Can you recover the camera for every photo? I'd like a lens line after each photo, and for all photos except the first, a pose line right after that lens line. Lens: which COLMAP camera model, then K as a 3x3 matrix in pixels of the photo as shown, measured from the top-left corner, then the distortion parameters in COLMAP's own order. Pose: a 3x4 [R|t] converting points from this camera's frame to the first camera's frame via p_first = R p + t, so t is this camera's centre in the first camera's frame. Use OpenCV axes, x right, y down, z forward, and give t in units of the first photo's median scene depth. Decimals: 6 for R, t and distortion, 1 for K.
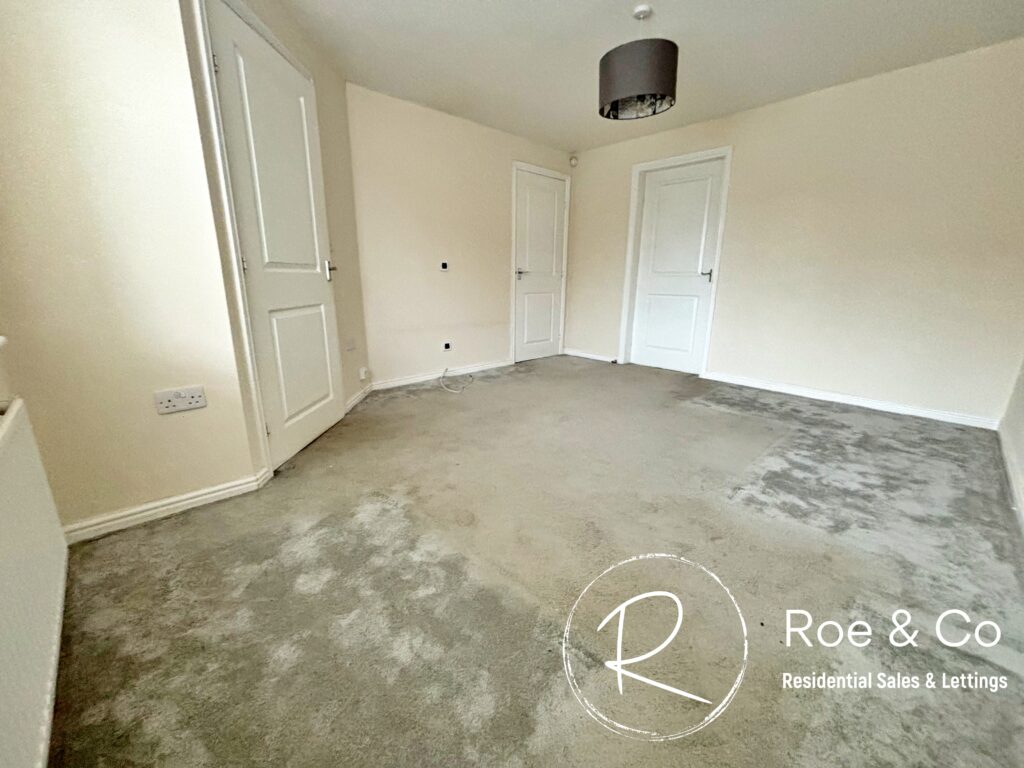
lens RADIAL K [[417.1, 0, 512.6], [0, 417.1, 382.7], [0, 0, 1]] dist [0.000792, -0.000080]
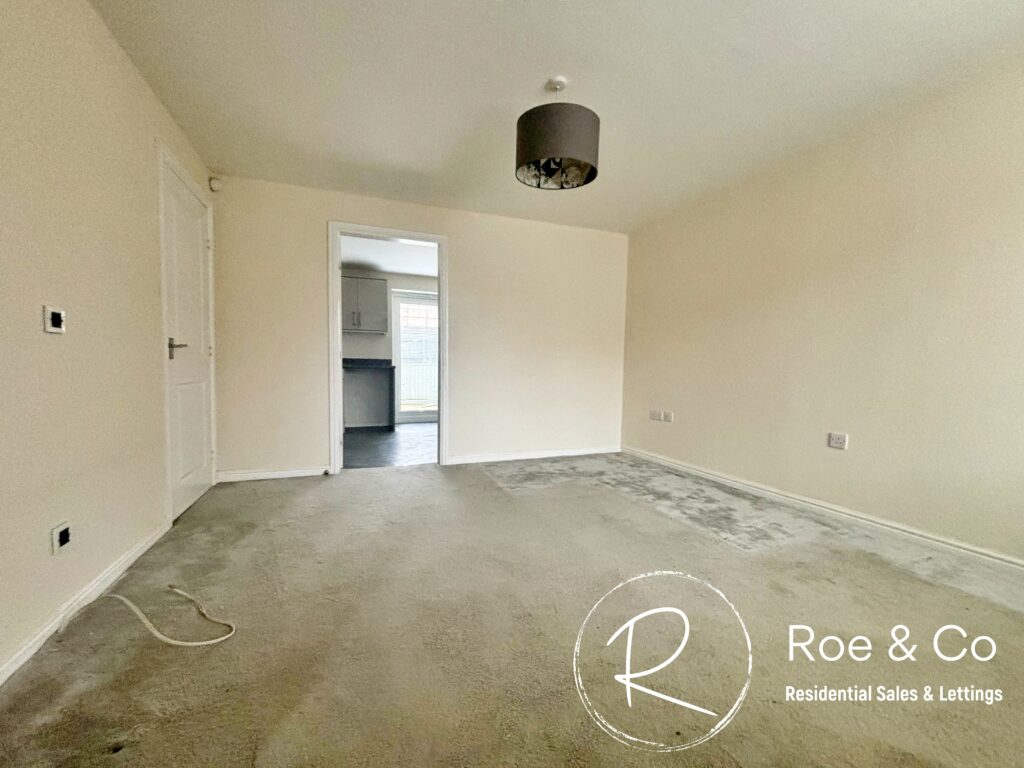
lens RADIAL K [[408.7, 0, 505.0], [0, 408.7, 382.5], [0, 0, 1]] dist [-0.000869, -0.000128]
pose [[0.376890, -0.034625, 0.925611, -0.553193], [0.220336, 0.973968, -0.053282, -0.187544], [-0.899670, 0.224027, 0.374708, 0.827443]]
